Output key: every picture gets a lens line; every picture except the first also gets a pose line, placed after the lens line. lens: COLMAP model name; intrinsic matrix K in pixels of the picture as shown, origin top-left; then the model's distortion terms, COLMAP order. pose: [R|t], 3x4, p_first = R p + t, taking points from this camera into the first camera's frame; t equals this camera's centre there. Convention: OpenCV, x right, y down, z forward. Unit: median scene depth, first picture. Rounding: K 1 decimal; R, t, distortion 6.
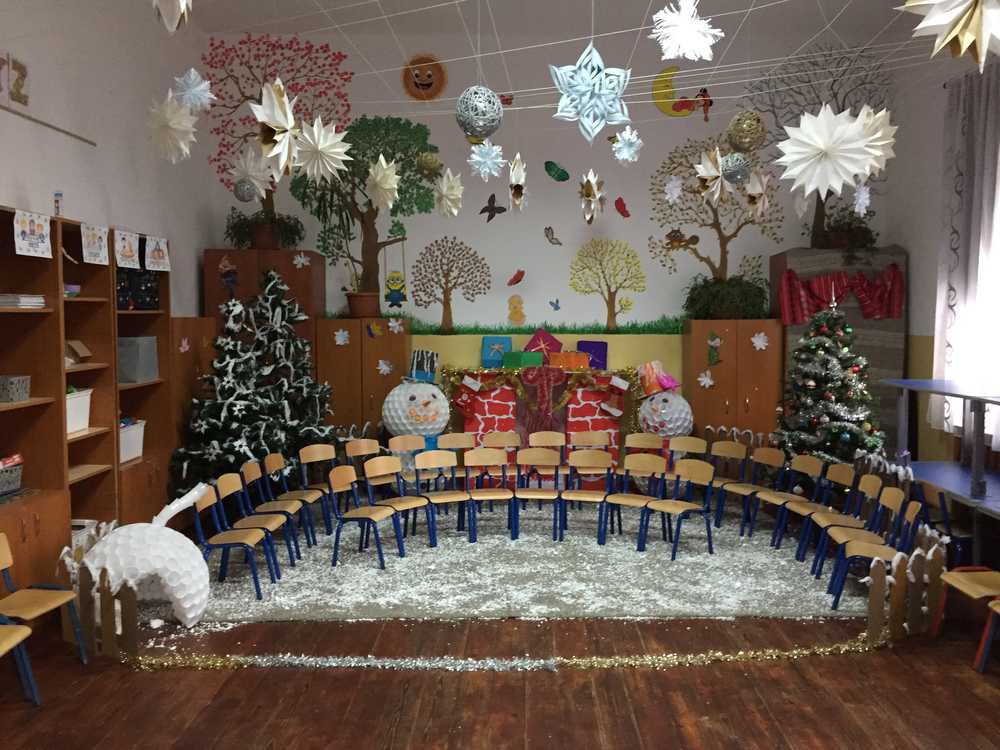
lens RADIAL K [[856.3, 0, 498.5], [0, 856.3, 371.7], [0, 0, 1]] dist [0.063285, -0.052497]
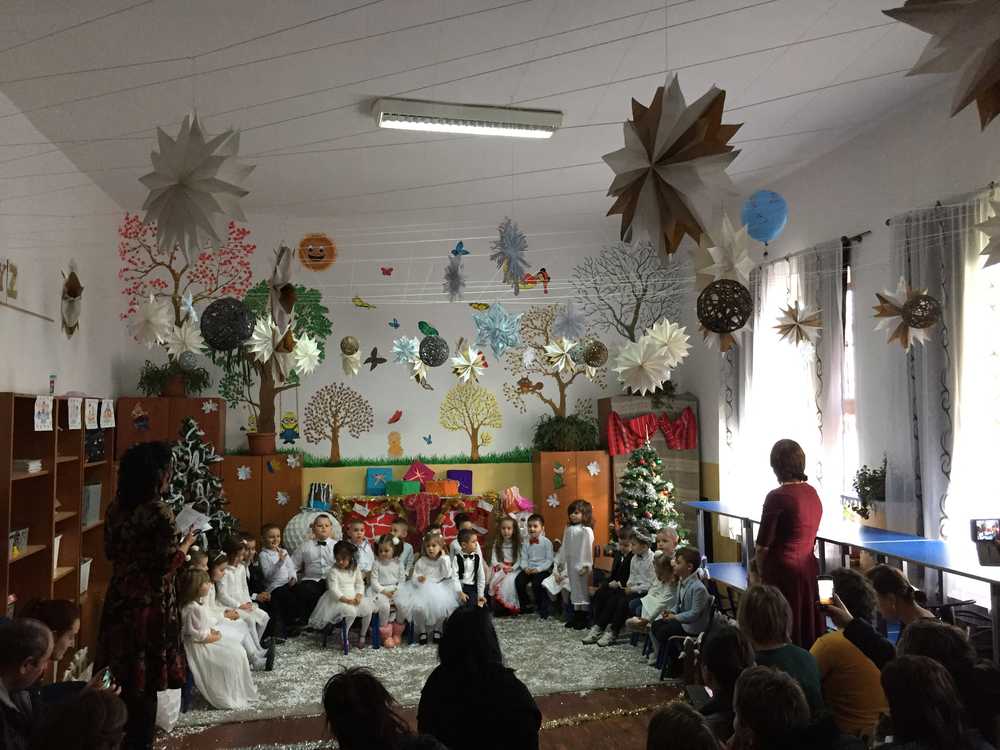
lens RADIAL K [[856.3, 0, 505.8], [0, 856.3, 372.7], [0, 0, 1]] dist [0.063285, -0.052497]
pose [[0.976925, 0.003286, 0.213558, -0.088076], [0.021855, 0.993095, -0.115257, -0.032741], [-0.212462, 0.117265, 0.970108, -0.199941]]
